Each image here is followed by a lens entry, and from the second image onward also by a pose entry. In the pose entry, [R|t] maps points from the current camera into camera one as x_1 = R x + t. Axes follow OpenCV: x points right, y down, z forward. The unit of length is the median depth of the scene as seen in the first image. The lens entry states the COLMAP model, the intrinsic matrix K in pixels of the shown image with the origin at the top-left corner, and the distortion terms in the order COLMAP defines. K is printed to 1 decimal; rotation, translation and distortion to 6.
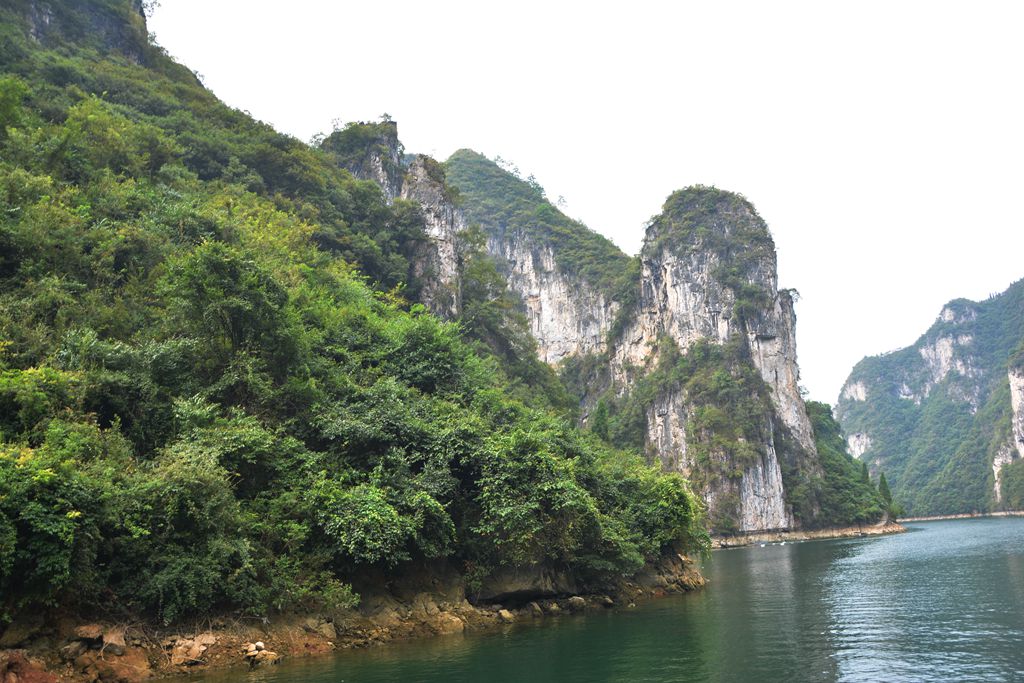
lens RADIAL K [[793.0, 0, 511.8], [0, 793.0, 344.2], [0, 0, 1]] dist [-0.103899, 0.000782]
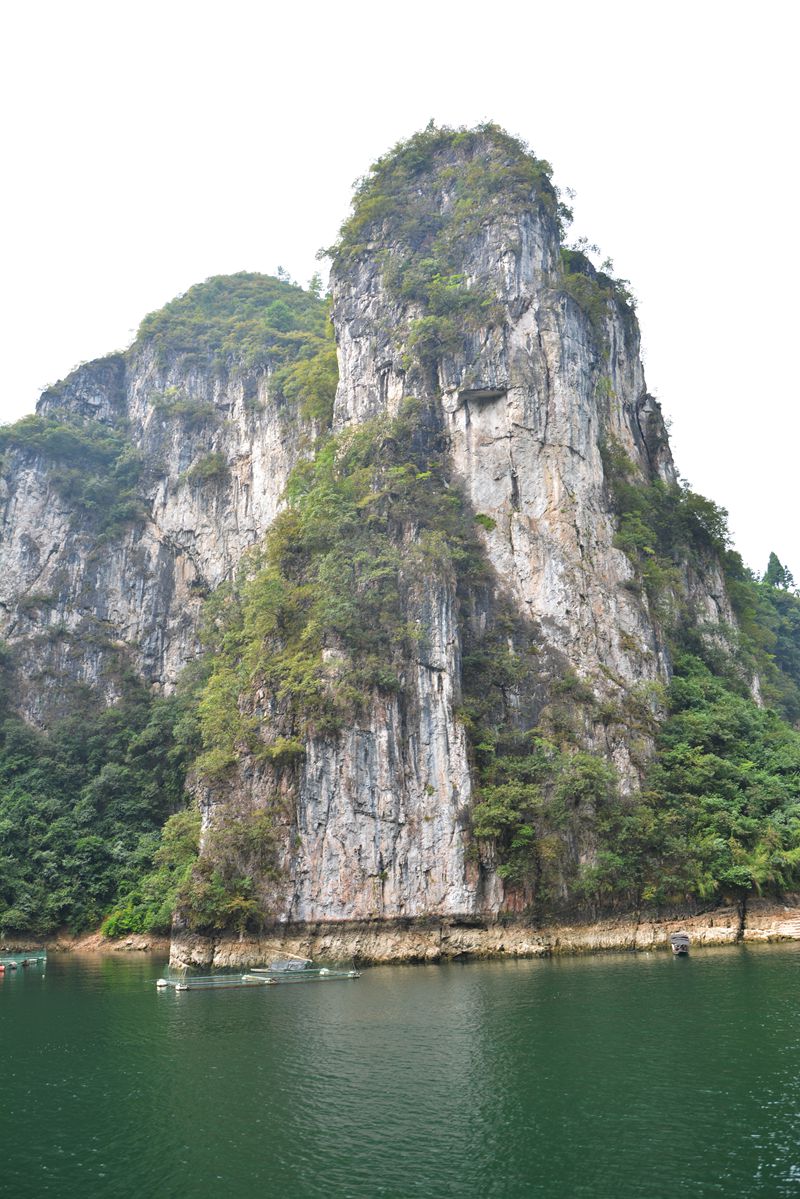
lens RADIAL K [[928.5, 0, 399.8], [0, 928.5, 596.5], [0, 0, 1]] dist [-0.103899, 0.000782]
pose [[0.944313, -0.093542, -0.315472, 0.421311], [0.073146, 0.994428, -0.075911, 0.120358], [0.320815, 0.048608, 0.945894, 0.572128]]
